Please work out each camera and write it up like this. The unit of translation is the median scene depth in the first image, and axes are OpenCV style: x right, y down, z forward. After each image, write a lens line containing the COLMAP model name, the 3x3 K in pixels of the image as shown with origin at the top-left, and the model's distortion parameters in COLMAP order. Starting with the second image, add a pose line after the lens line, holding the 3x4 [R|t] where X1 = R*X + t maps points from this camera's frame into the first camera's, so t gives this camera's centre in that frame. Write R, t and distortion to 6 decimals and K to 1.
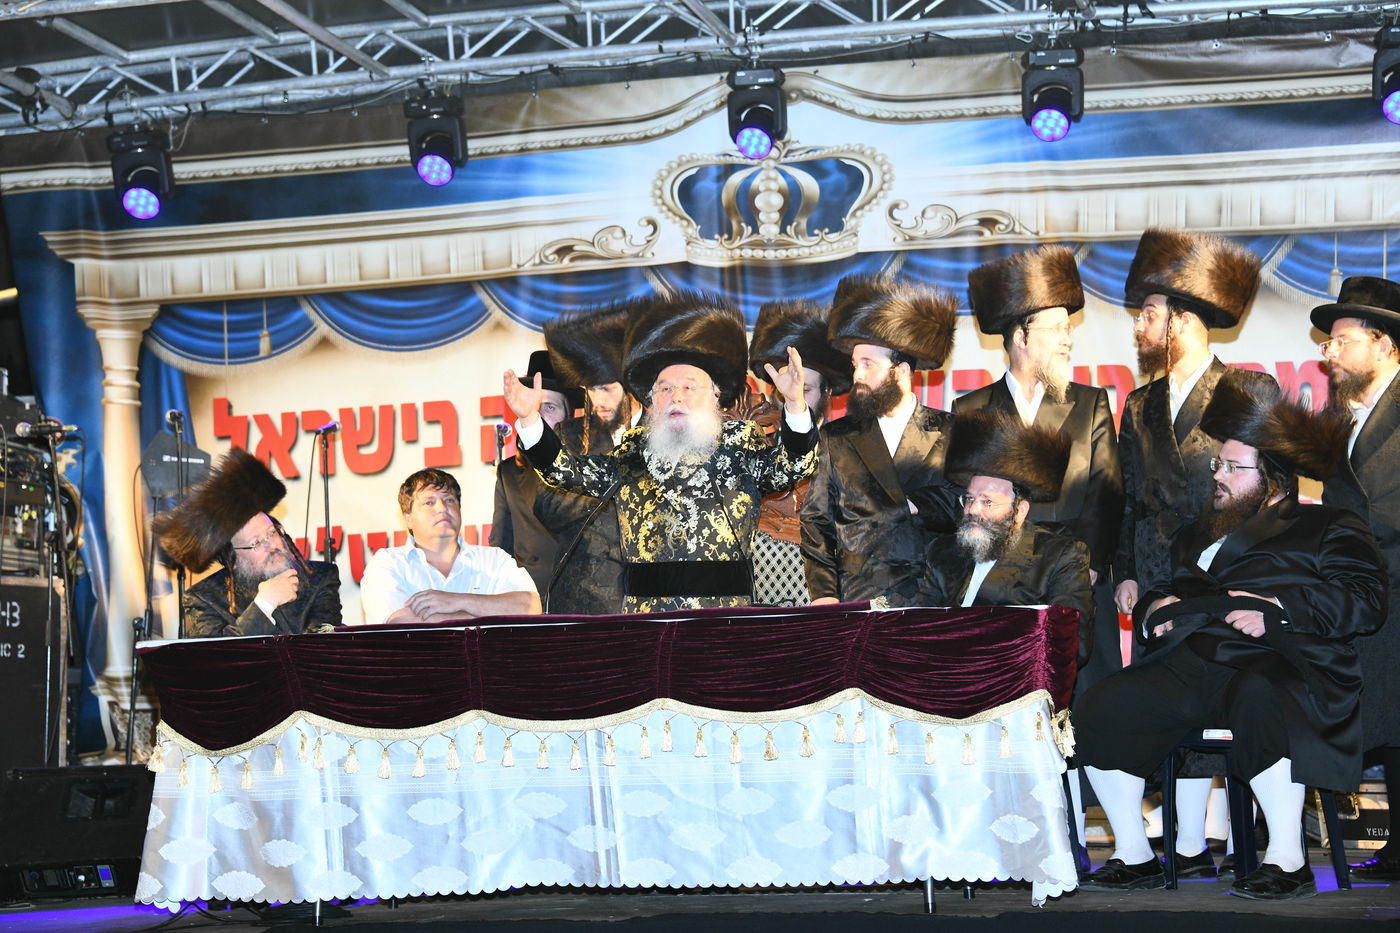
lens RADIAL K [[3250.9, 0, 703.5], [0, 3250.9, 468.8], [0, 0, 1]] dist [0.798673, 0.432500]
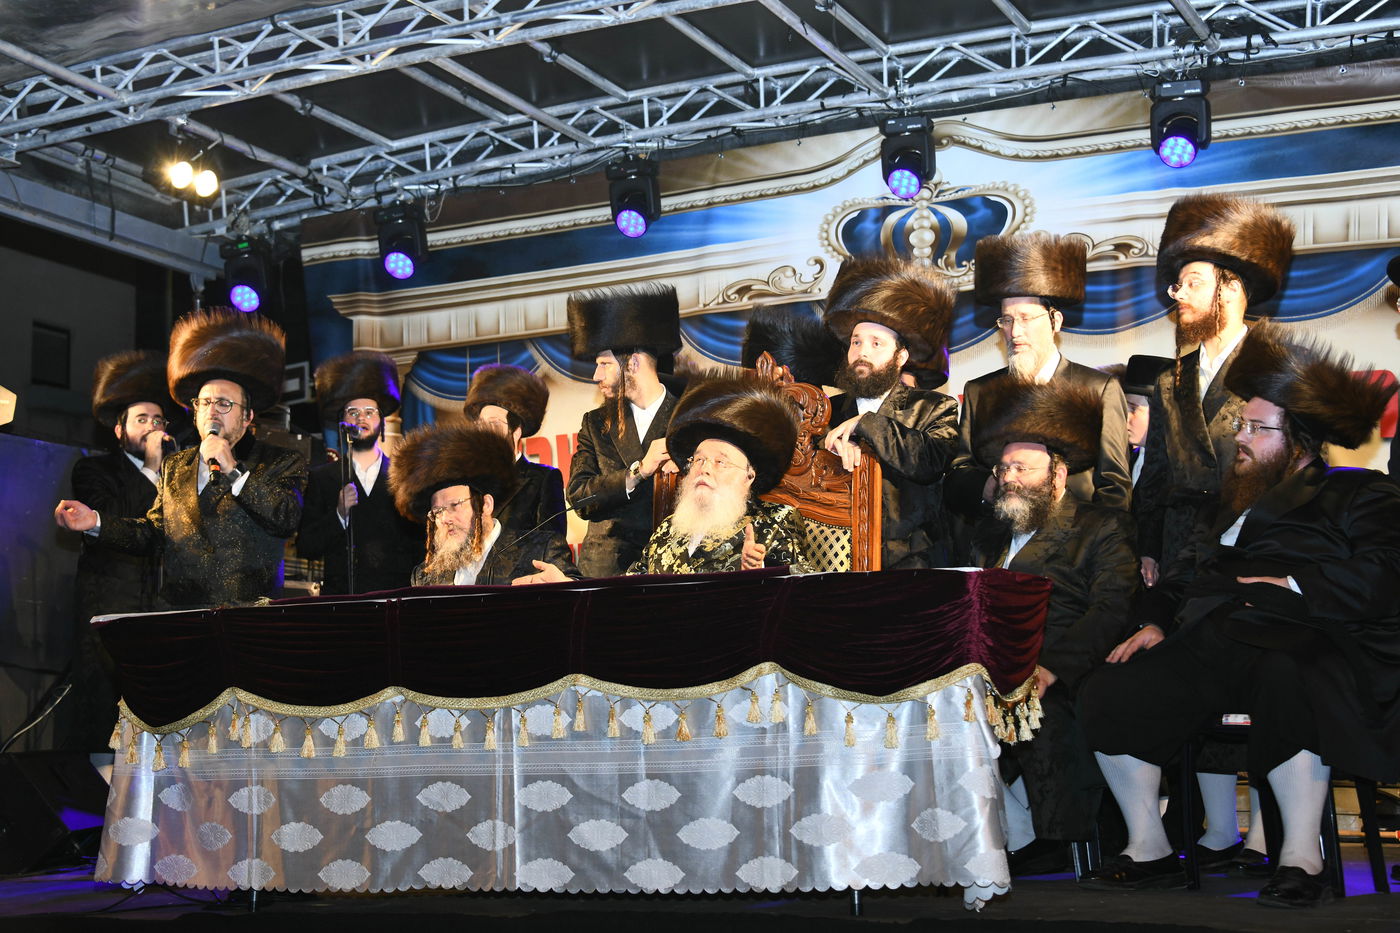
lens RADIAL K [[2273.0, 0, 697.6], [0, 2273.0, 465.6], [0, 0, 1]] dist [0.357004, 0.313018]
pose [[0.982880, -0.014277, -0.183691, 0.086286], [0.007877, 0.999338, -0.035524, 0.021567], [0.184077, 0.033469, 0.982342, 0.232879]]
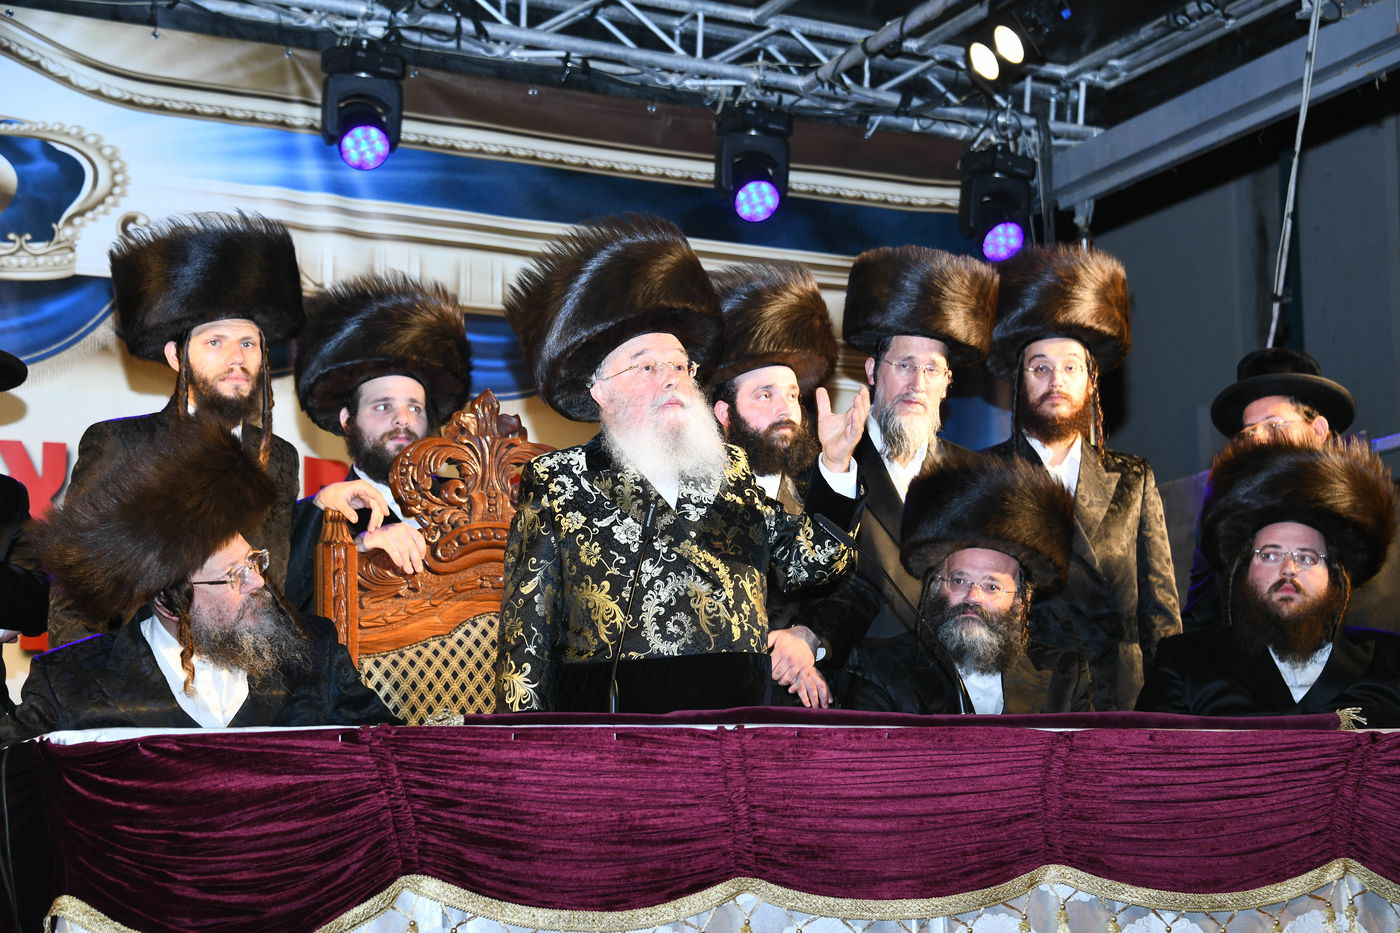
lens RADIAL K [[2993.9, 0, 706.1], [0, 2993.9, 481.2], [0, 0, 1]] dist [0.648367, 1.038067]
pose [[0.787531, 0.095051, 0.608901, -0.249360], [-0.050459, 0.994662, -0.090007, 0.032248], [-0.614206, 0.040159, 0.788123, 0.382498]]
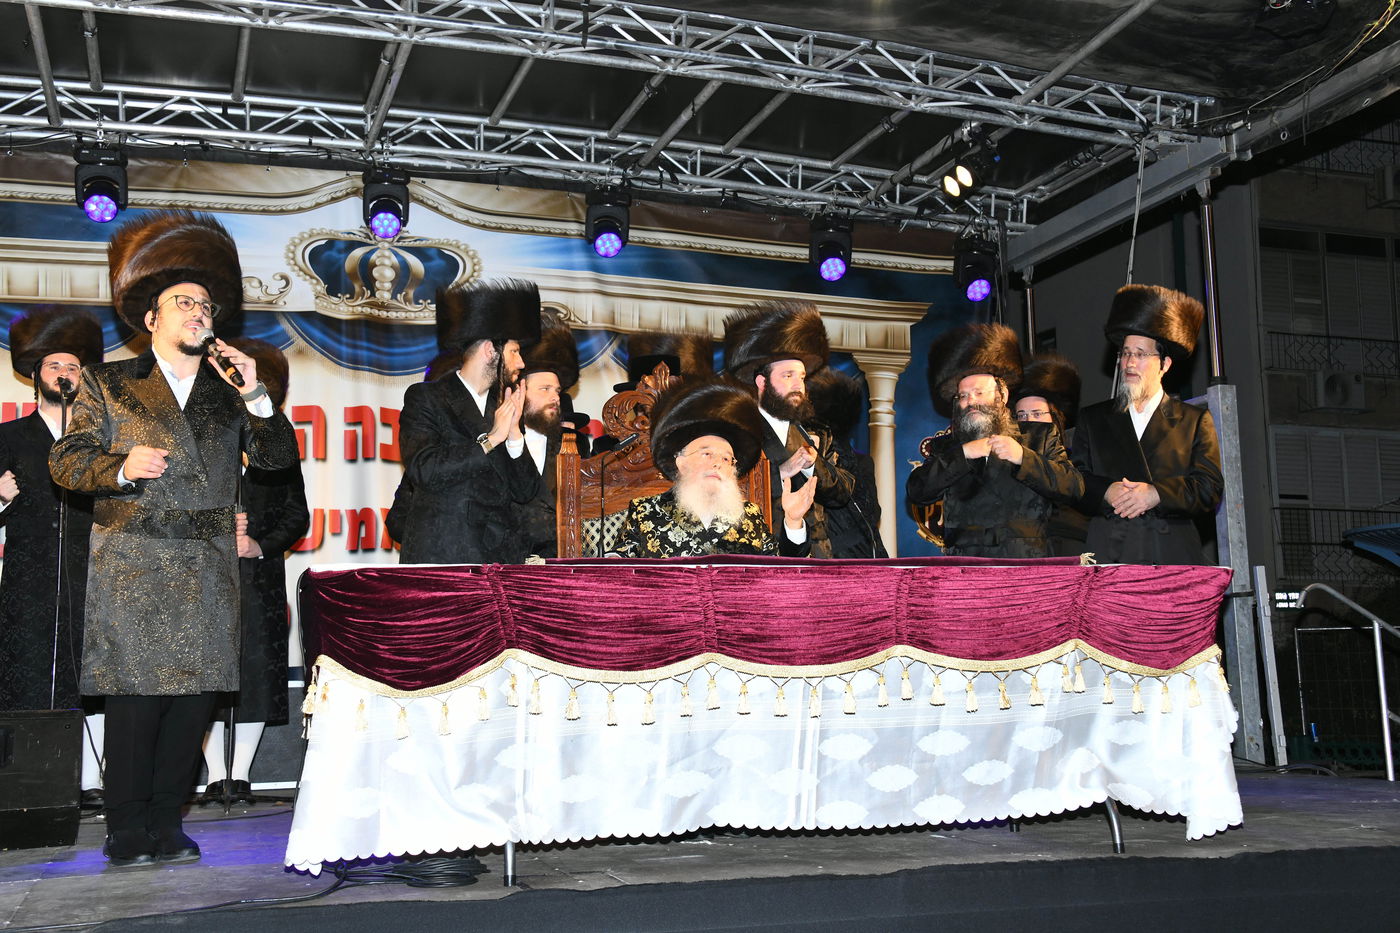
lens RADIAL K [[1673.5, 0, 694.9], [0, 1673.5, 452.1], [0, 0, 1]] dist [0.113850, 0.243747]
pose [[0.856527, 0.083043, 0.509378, -0.206948], [-0.052031, 0.995836, -0.074857, 0.031499], [-0.513473, 0.037614, 0.857281, 0.372488]]
